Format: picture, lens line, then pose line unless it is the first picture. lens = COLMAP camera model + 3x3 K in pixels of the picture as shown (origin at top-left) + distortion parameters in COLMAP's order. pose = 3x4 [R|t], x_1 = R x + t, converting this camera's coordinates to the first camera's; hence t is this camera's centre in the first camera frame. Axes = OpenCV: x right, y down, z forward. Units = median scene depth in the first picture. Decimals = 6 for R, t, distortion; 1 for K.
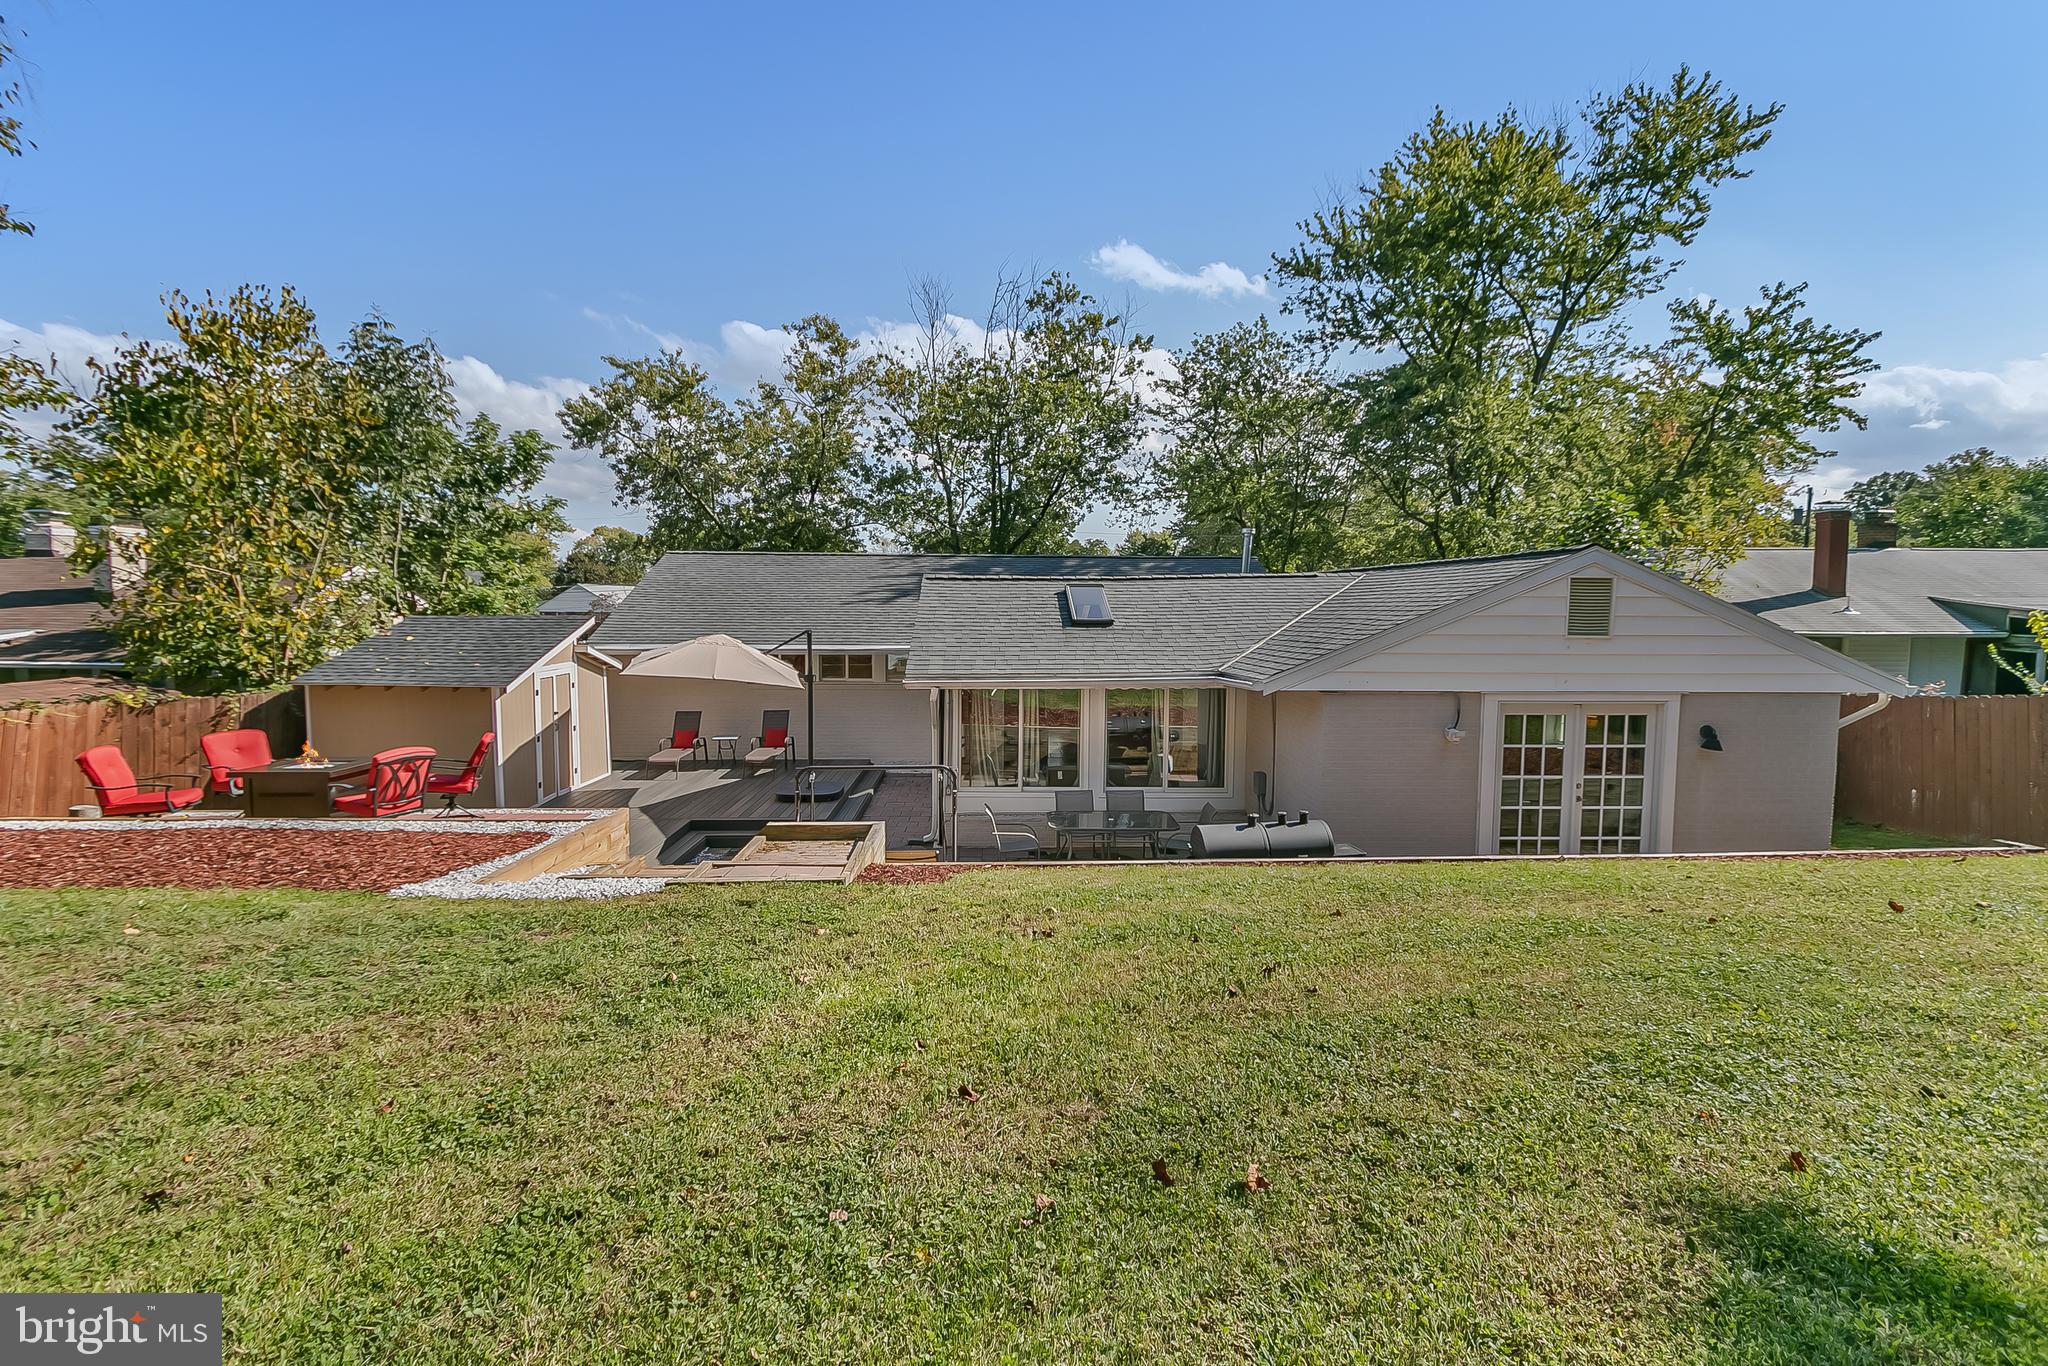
lens RADIAL K [[963.0, 0, 1011.2], [0, 963.0, 695.6], [0, 0, 1]] dist [0.013102, -0.004861]
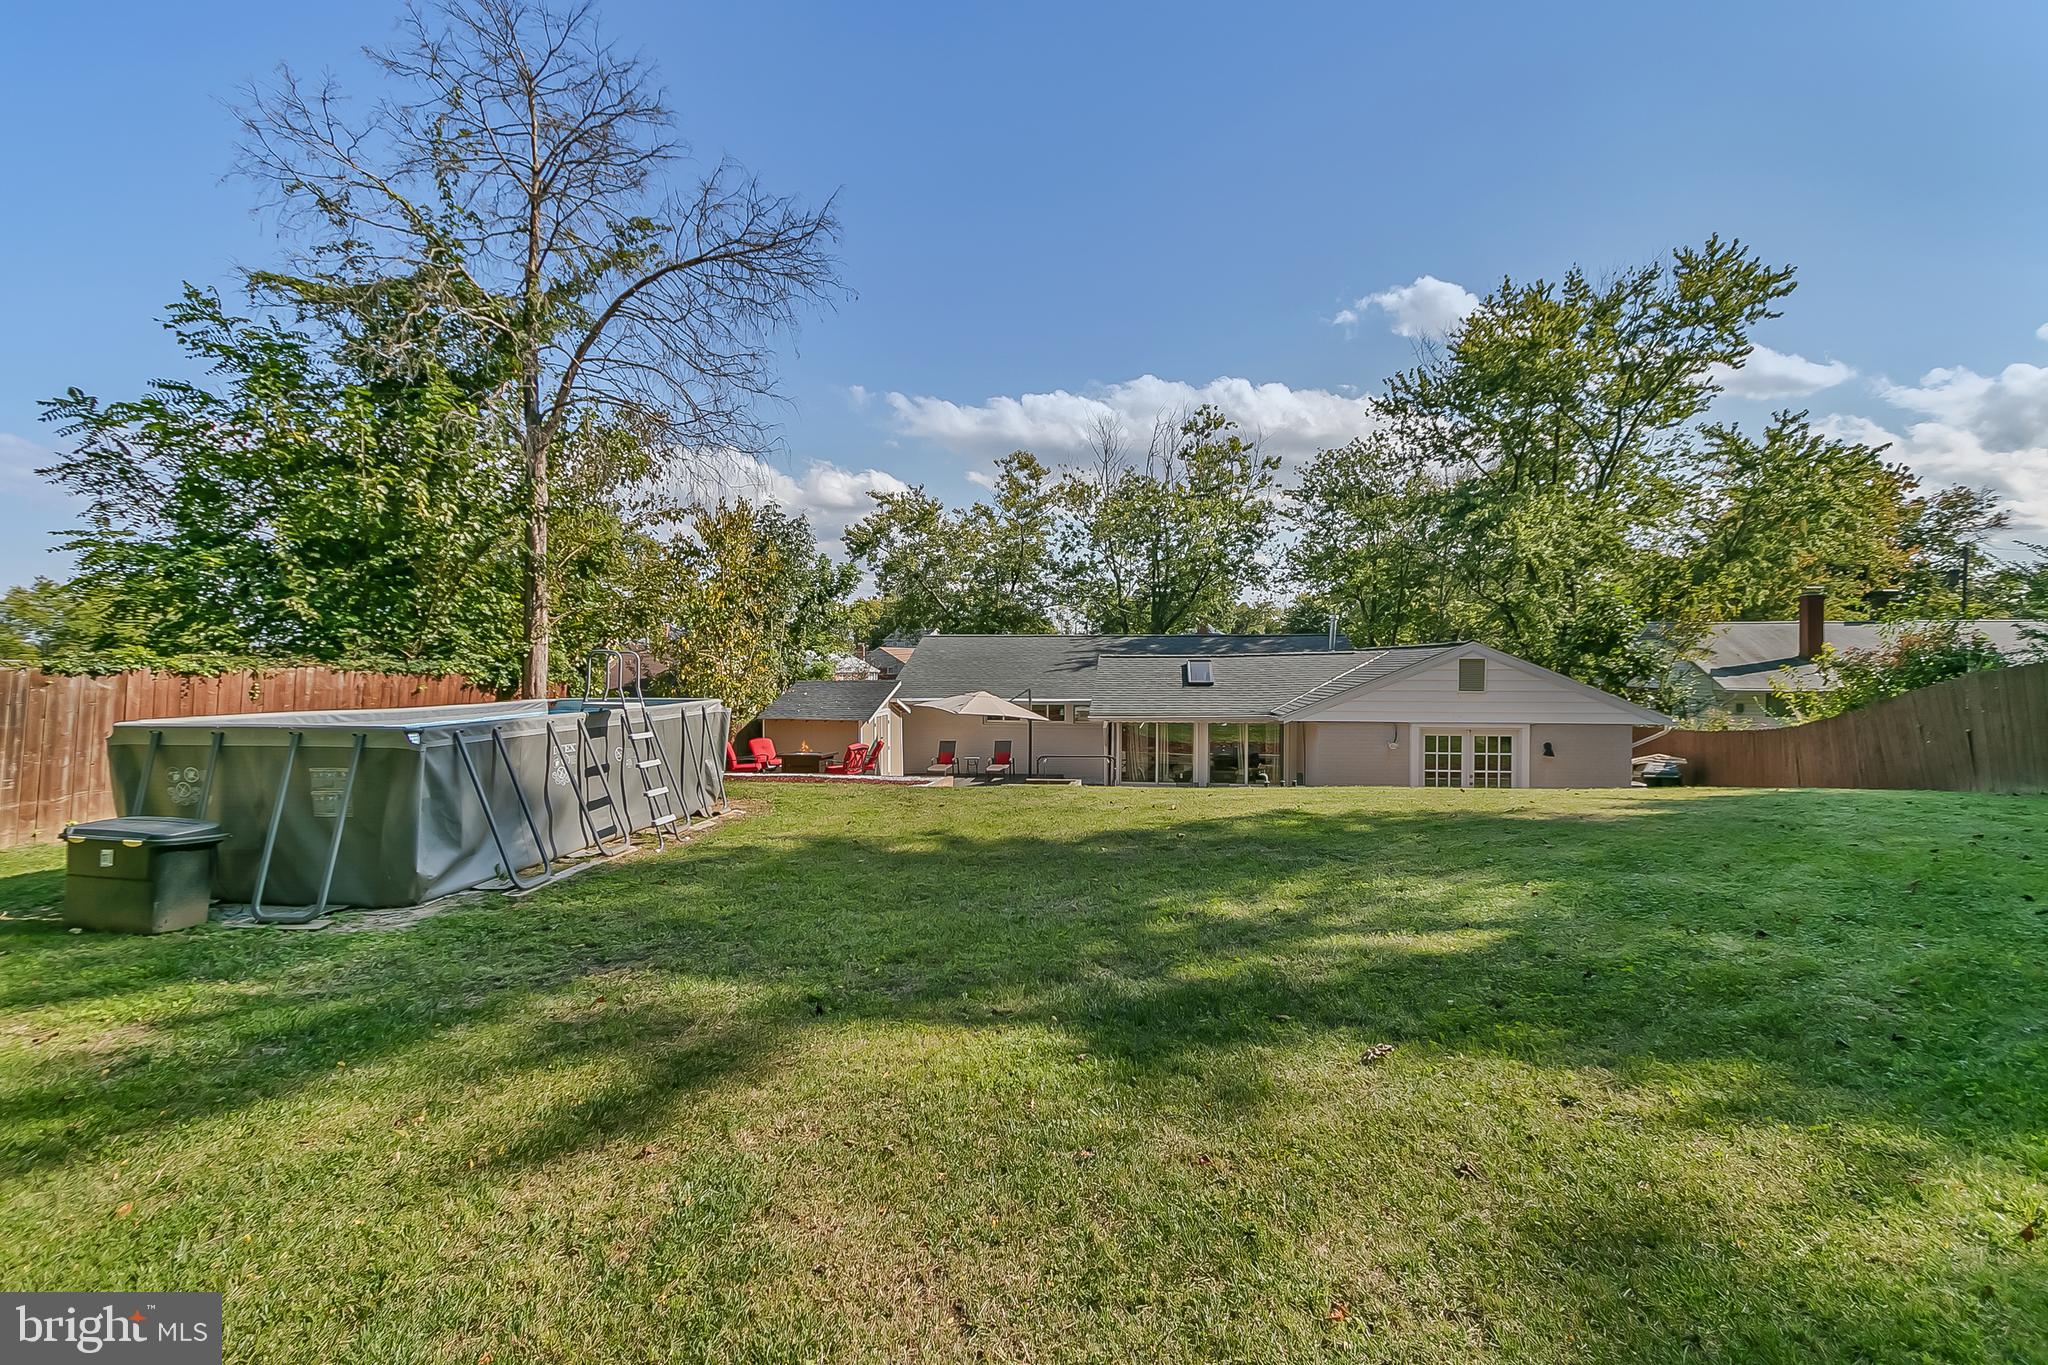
lens RADIAL K [[963.0, 0, 1012.3], [0, 963.0, 702.7], [0, 0, 1]] dist [0.013102, -0.004861]
pose [[0.984297, 0.001086, -0.176519, 0.024136], [-0.010527, 0.998562, -0.052556, 0.020185], [0.176208, 0.053589, 0.982893, -0.294331]]
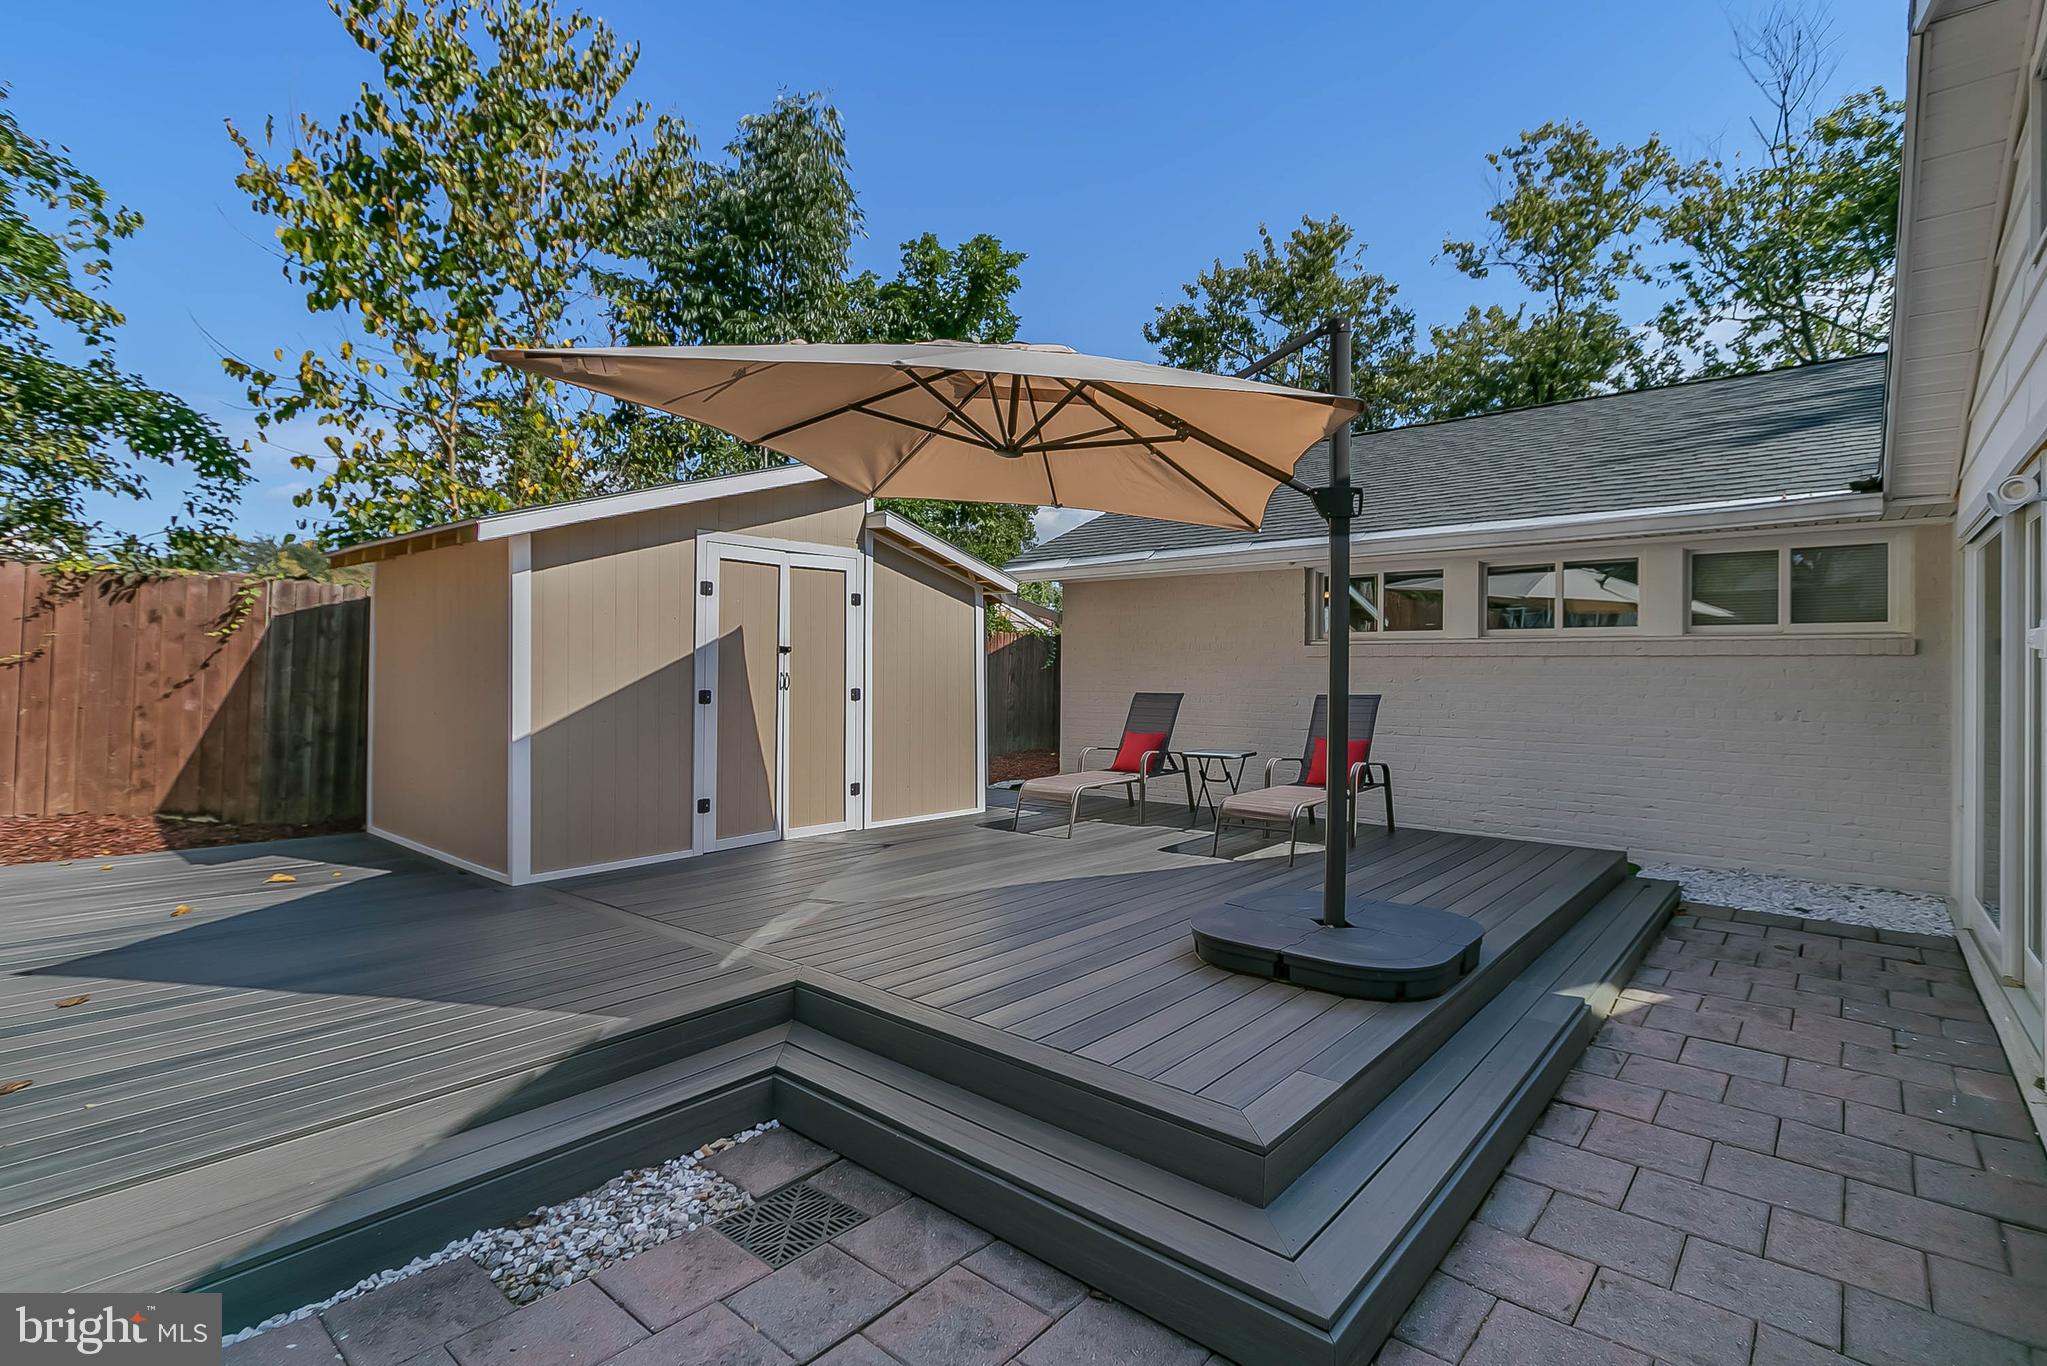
lens RADIAL K [[962.5, 0, 1003.0], [0, 962.5, 663.1], [0, 0, 1]] dist [0.013102, -0.004861]
pose [[0.743275, -0.003120, -0.668979, -0.048245], [-0.069654, 0.994193, -0.082027, 0.025957], [0.665350, 0.107566, 0.738741, 0.354882]]
